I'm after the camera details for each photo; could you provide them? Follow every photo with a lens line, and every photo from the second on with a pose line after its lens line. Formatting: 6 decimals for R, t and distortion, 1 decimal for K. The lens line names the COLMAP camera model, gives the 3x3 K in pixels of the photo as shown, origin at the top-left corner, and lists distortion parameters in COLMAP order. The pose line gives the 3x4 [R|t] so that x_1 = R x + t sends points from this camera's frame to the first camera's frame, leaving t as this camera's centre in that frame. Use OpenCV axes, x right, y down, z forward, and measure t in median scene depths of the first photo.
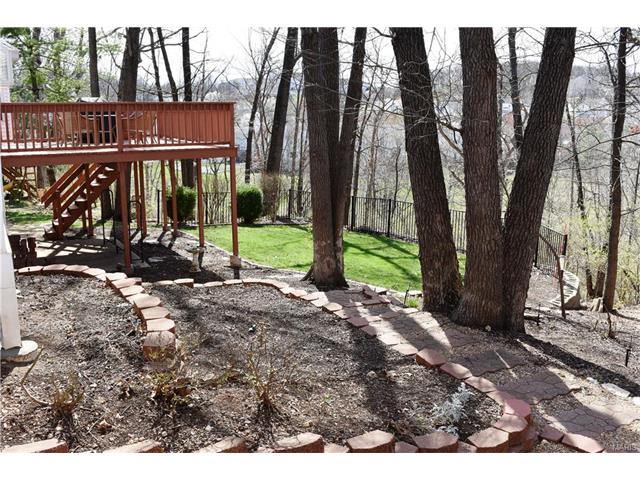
lens RADIAL K [[589.5, 0, 321.2], [0, 589.5, 242.1], [0, 0, 1]] dist [-0.077457, 0.000000]
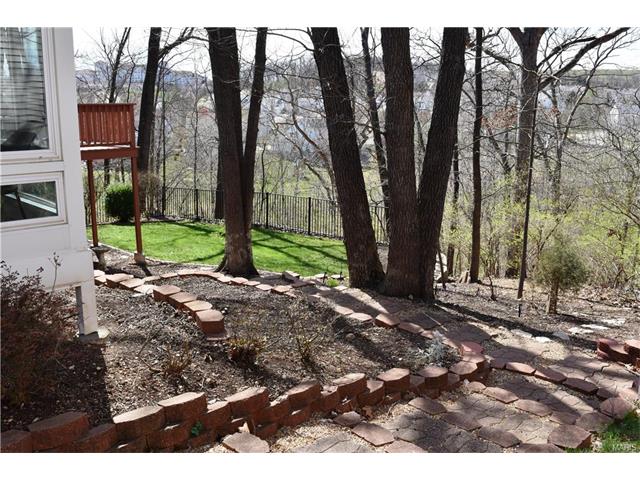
lens RADIAL K [[589.5, 0, 318.6], [0, 589.5, 239.3], [0, 0, 1]] dist [-0.077457, 0.000000]
pose [[0.963893, -0.052321, 0.261098, -0.191928], [0.050764, 0.998630, 0.012710, 0.003297], [-0.261406, 0.001003, 0.965228, -0.111158]]
